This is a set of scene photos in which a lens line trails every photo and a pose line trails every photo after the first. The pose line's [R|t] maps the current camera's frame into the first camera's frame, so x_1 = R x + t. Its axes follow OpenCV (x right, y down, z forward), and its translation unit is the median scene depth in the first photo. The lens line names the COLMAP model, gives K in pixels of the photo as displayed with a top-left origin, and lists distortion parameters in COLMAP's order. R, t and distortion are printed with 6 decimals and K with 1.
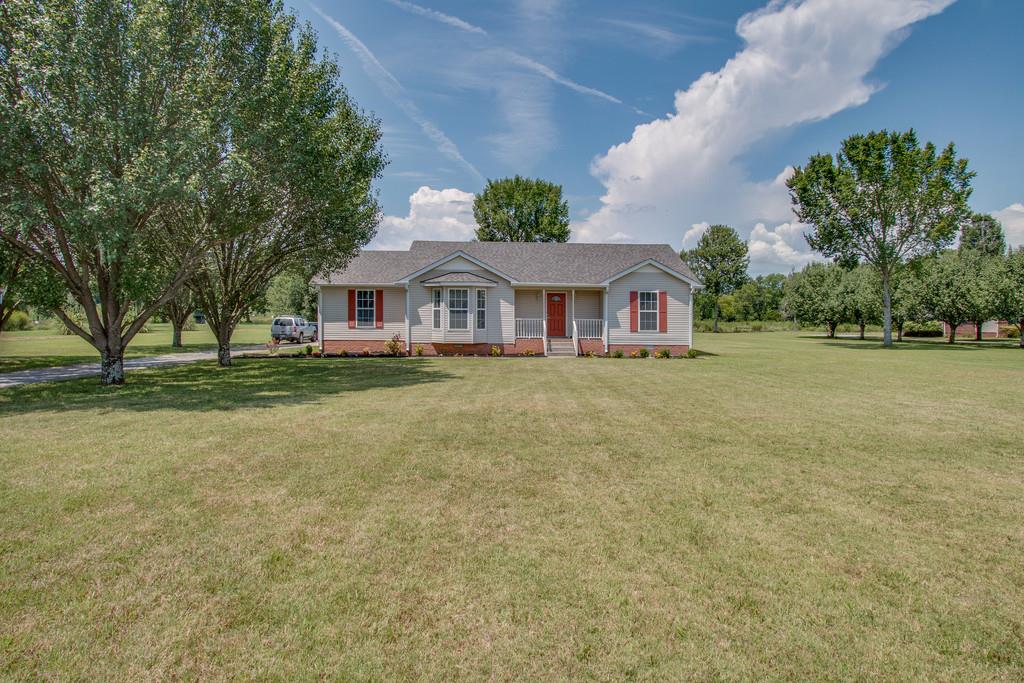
lens RADIAL K [[452.0, 0, 463.2], [0, 452.0, 318.8], [0, 0, 1]] dist [-0.013697, 0.000049]
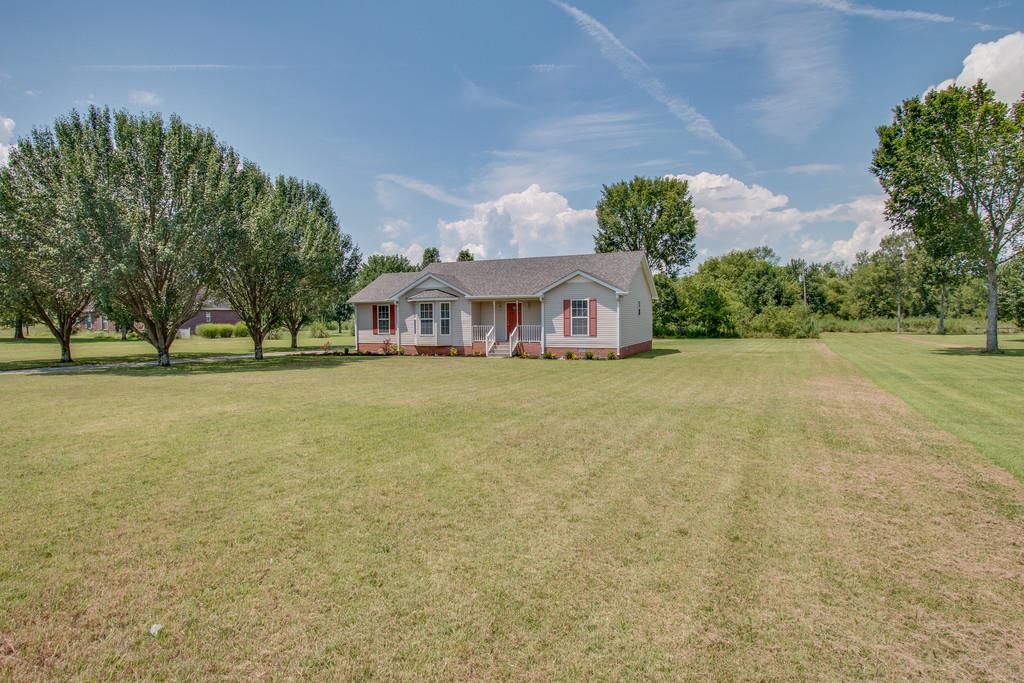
lens RADIAL K [[511.7, 0, 511.7], [0, 511.7, 333.4], [0, 0, 1]] dist [-0.012417, 0.000234]
pose [[0.909101, -0.006985, -0.416516, 0.780855], [0.009361, 0.999949, 0.003661, 0.015873], [0.416470, -0.007227, 0.909121, -0.206445]]
